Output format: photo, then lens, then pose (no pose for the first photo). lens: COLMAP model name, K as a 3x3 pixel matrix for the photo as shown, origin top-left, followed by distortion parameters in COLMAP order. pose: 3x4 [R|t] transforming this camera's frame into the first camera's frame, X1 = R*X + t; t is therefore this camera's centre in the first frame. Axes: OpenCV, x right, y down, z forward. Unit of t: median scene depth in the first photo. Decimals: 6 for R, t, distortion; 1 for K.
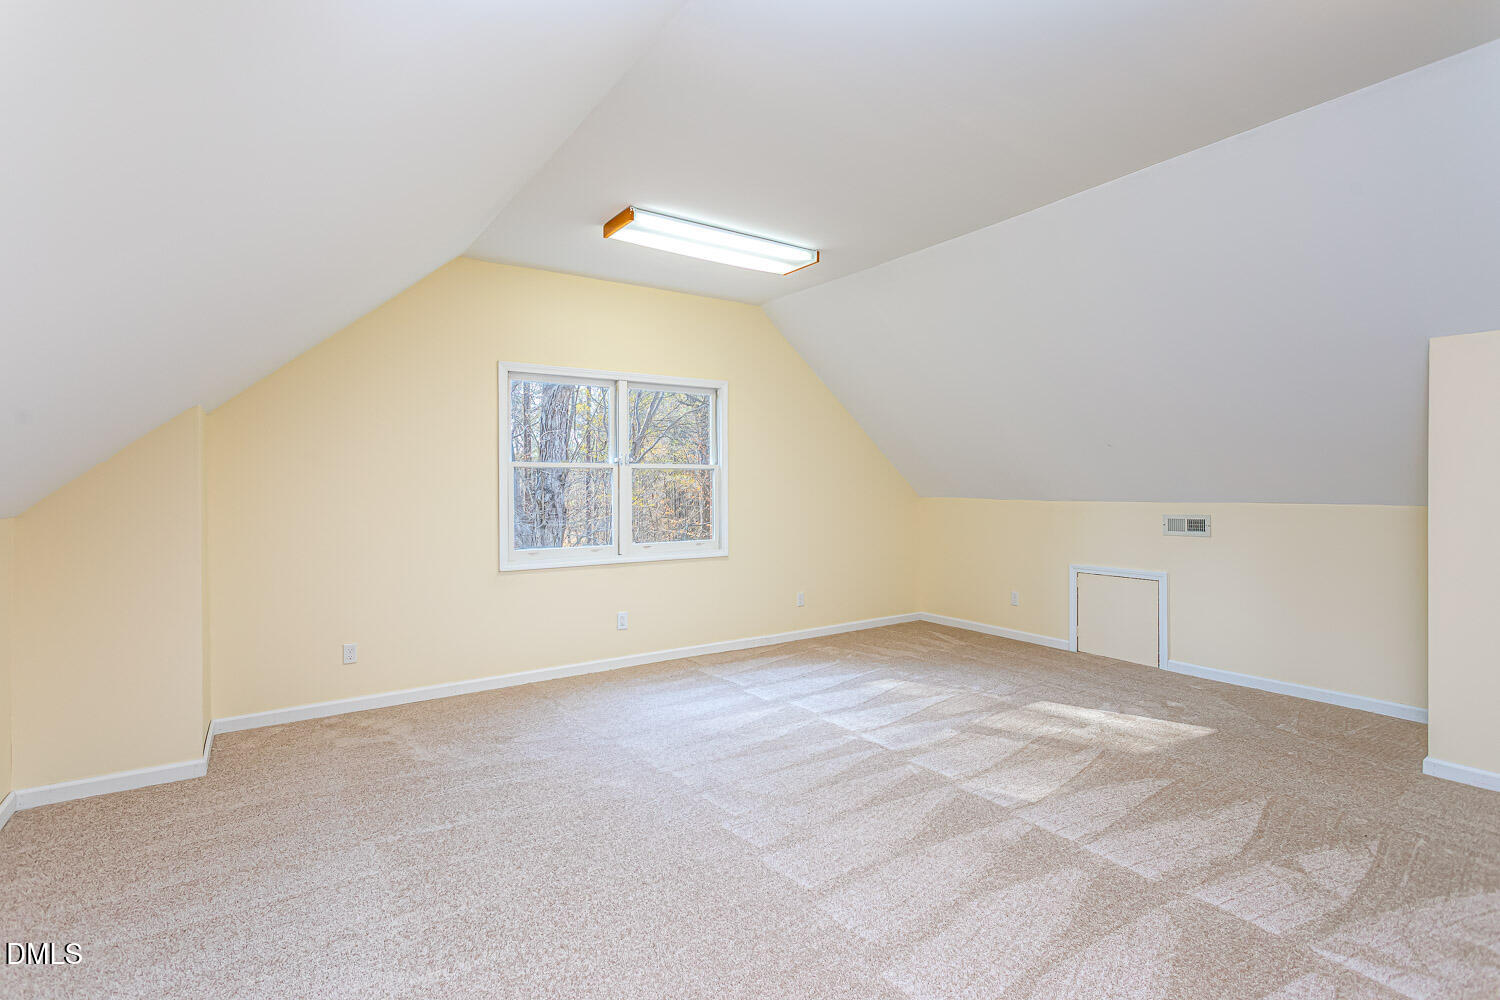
lens RADIAL K [[723.6, 0, 746.8], [0, 723.6, 503.8], [0, 0, 1]] dist [-0.003053, -0.001189]
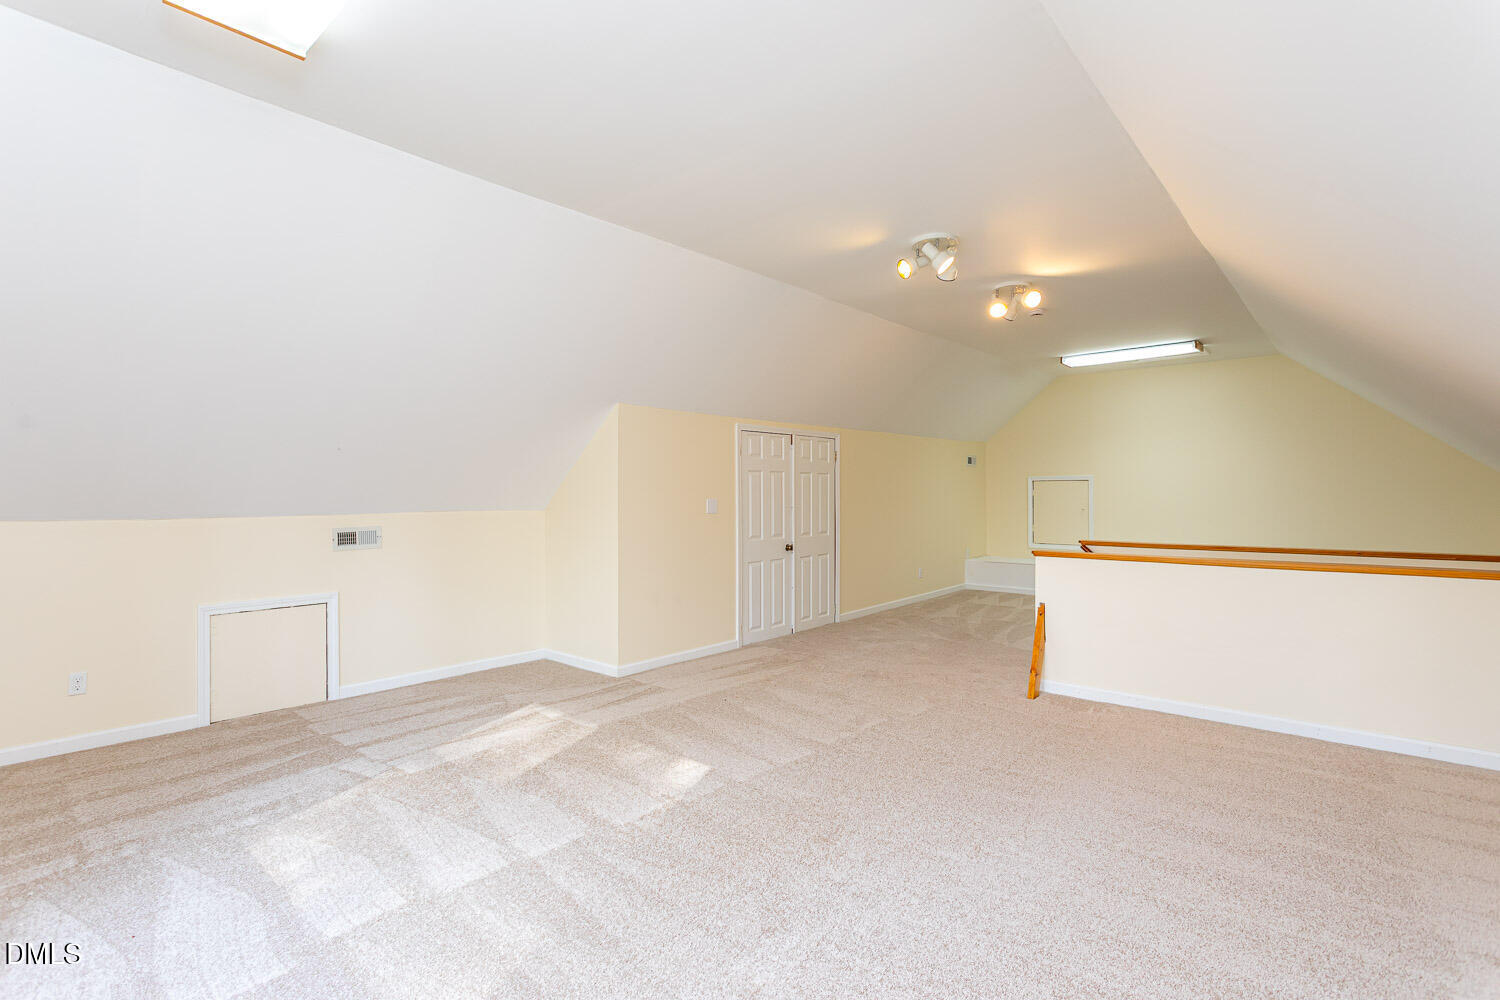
lens RADIAL K [[723.6, 0, 747.7], [0, 723.6, 497.6], [0, 0, 1]] dist [-0.003053, -0.001189]
pose [[-0.258847, -0.000746, 0.965918, -0.430782], [0.025712, 0.999640, 0.007662, -0.017731], [-0.965576, 0.026819, -0.258735, 0.733109]]
